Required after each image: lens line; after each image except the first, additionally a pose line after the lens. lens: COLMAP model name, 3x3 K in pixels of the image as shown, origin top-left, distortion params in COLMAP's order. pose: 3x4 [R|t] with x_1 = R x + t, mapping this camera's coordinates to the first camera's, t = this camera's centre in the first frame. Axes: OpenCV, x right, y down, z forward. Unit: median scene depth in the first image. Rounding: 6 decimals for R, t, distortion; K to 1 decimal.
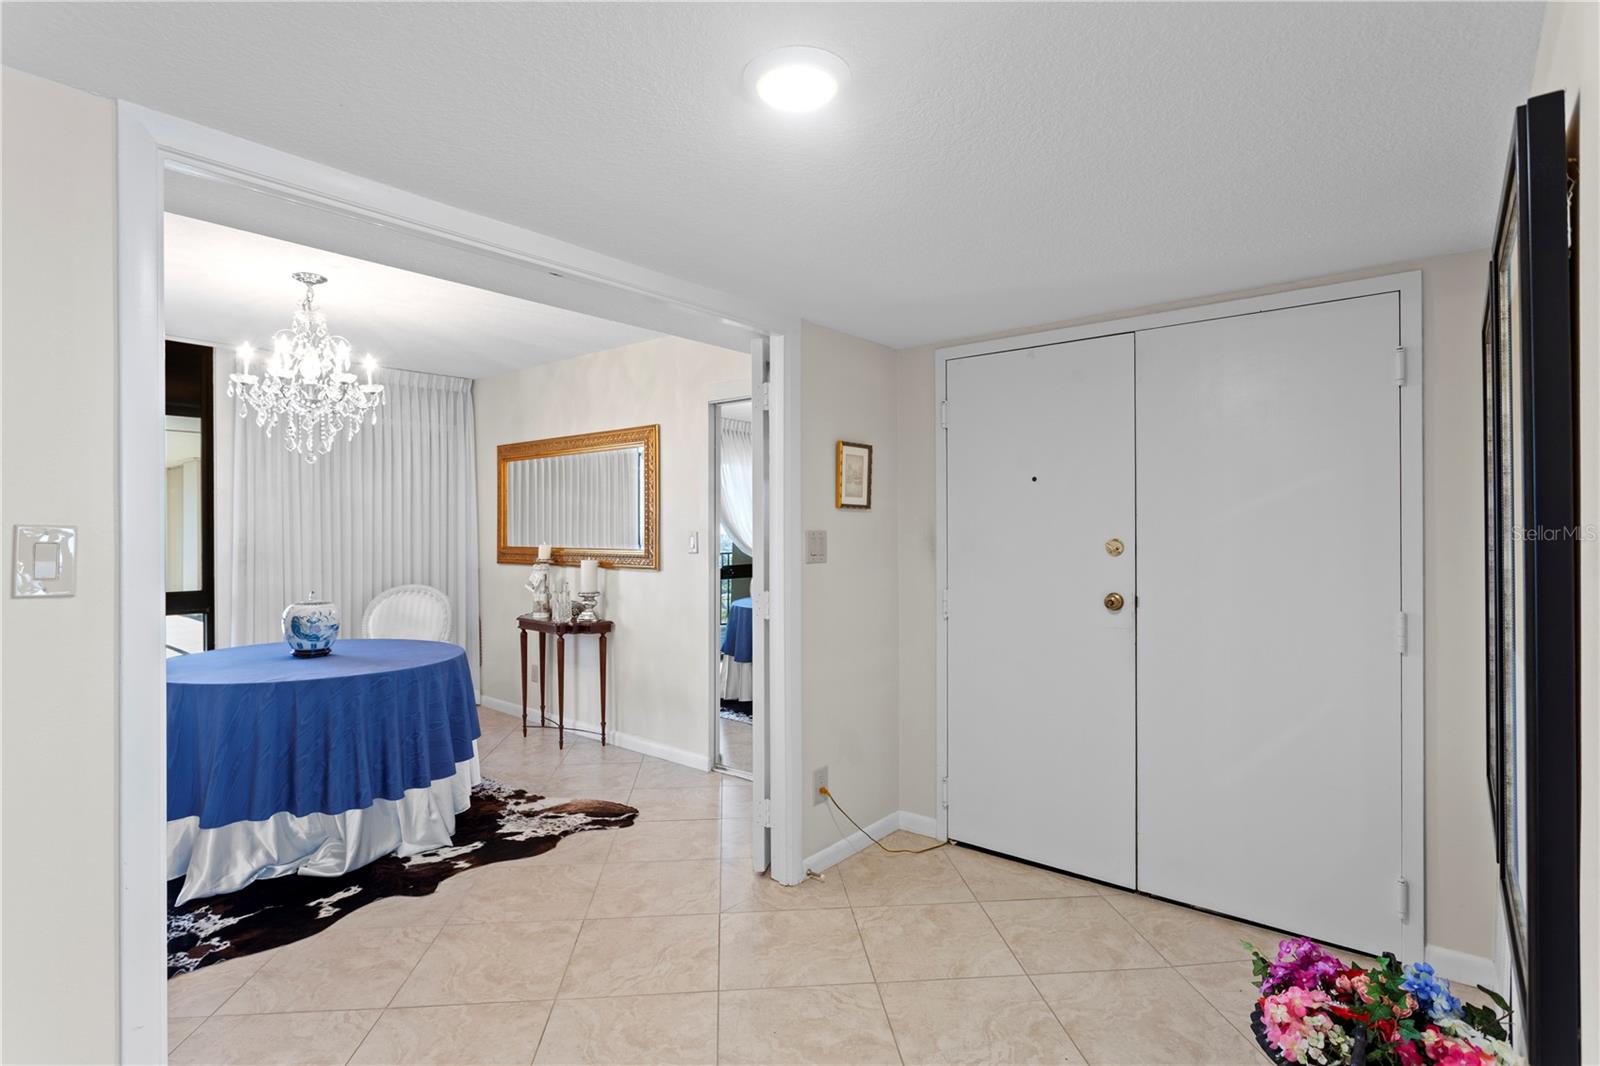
lens RADIAL K [[794.1, 0, 798.4], [0, 794.1, 531.8], [0, 0, 1]] dist [-0.012188, 0.007032]
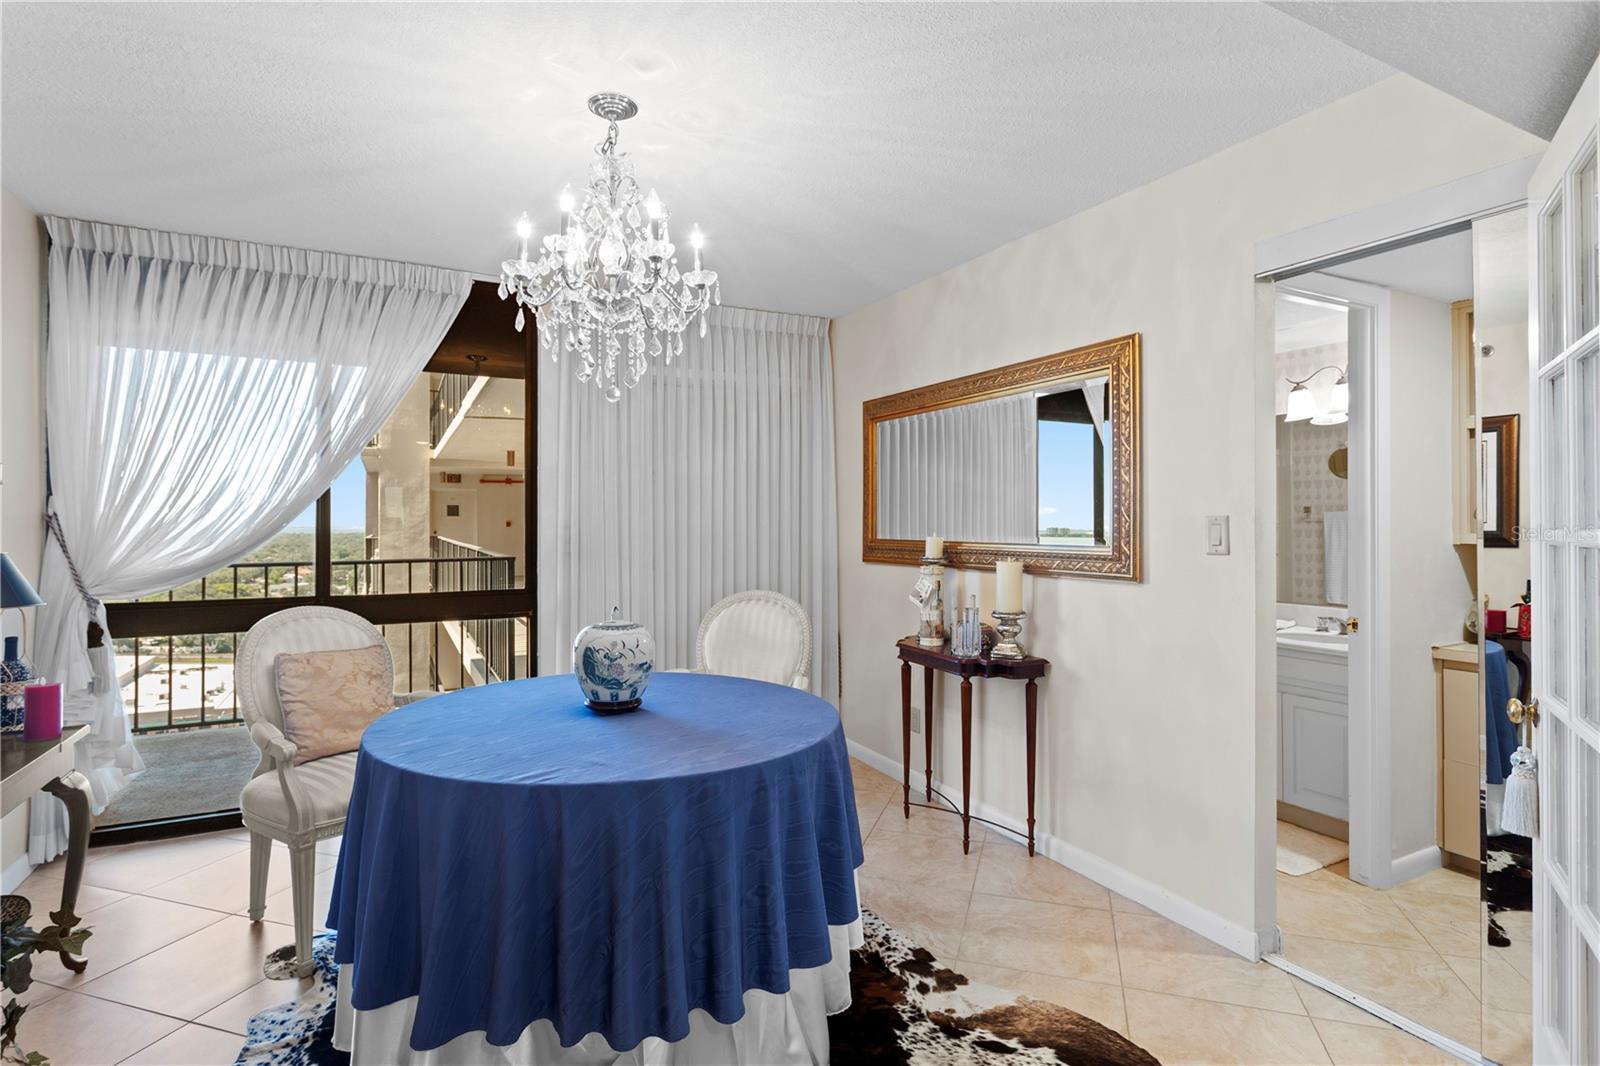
lens RADIAL K [[794.1, 0, 799.7], [0, 794.1, 517.2], [0, 0, 1]] dist [-0.012188, 0.007032]
pose [[0.920756, -0.001284, -0.390137, -0.178311], [-0.003184, 0.999937, -0.010805, 0.008001], [0.390126, 0.011191, 0.920693, 0.363579]]
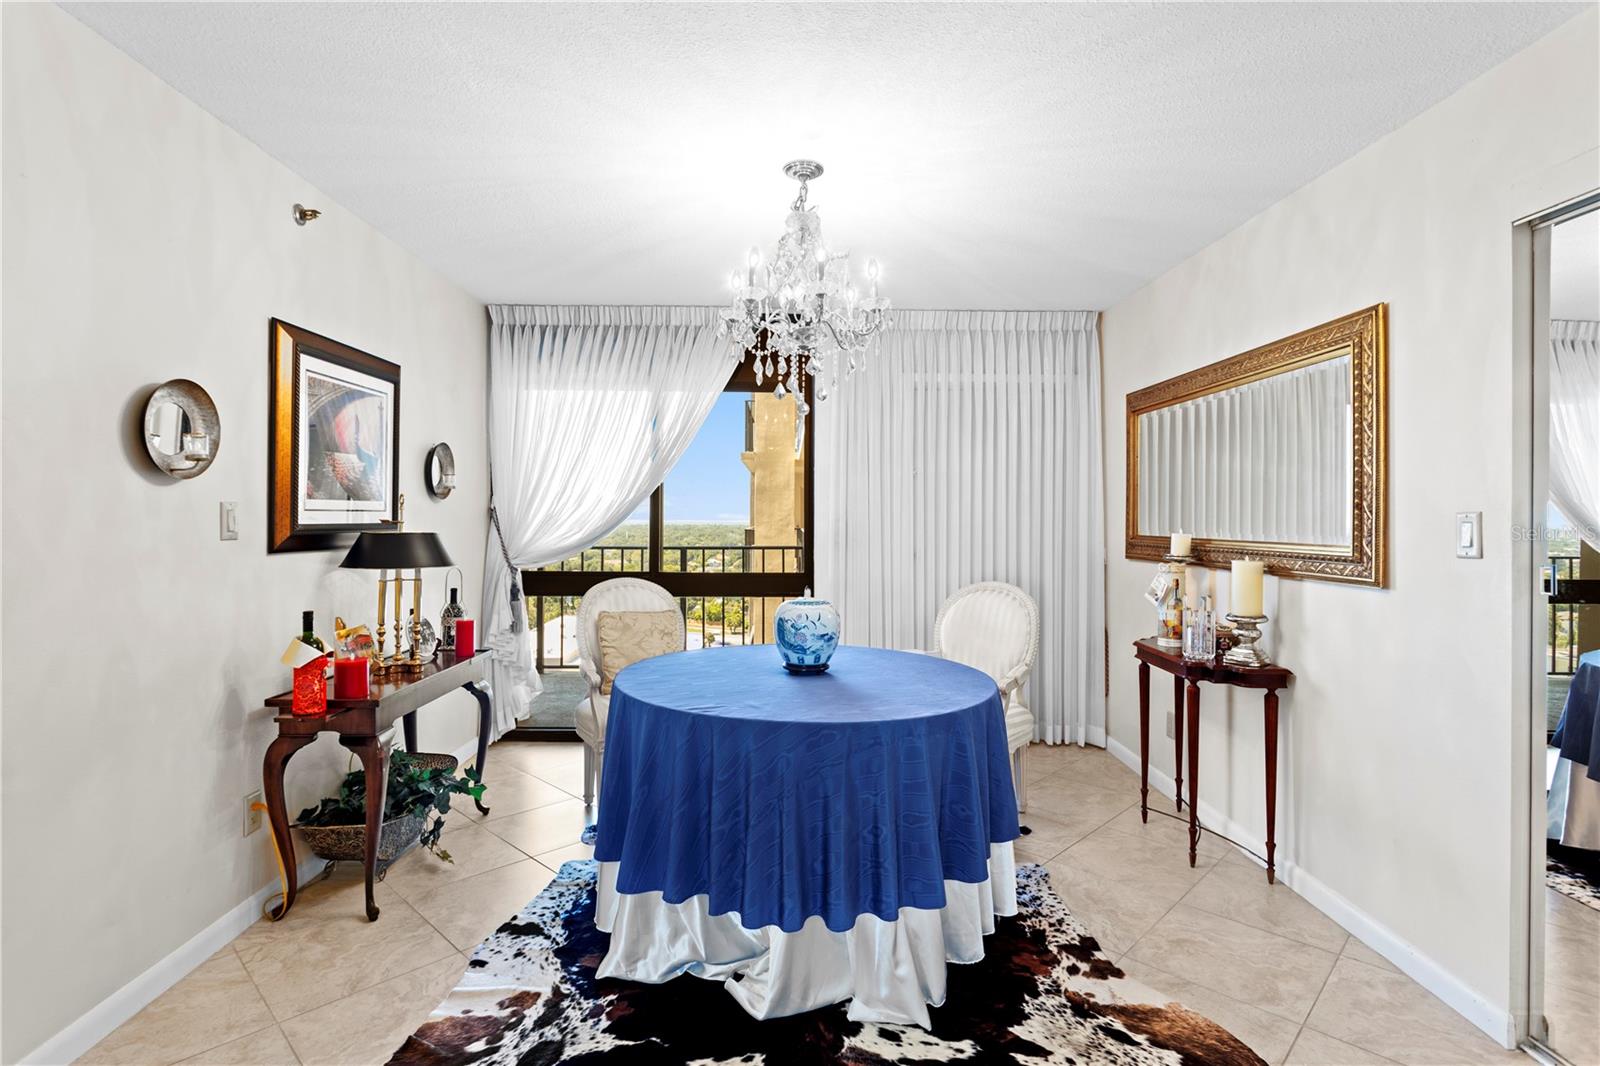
lens RADIAL K [[794.1, 0, 808.2], [0, 794.1, 510.6], [0, 0, 1]] dist [-0.012188, 0.007032]
pose [[0.654315, 0.000308, -0.756222, -0.033107], [-0.011802, 0.999882, -0.009804, 0.008408], [0.756130, 0.015340, 0.654242, 0.385359]]
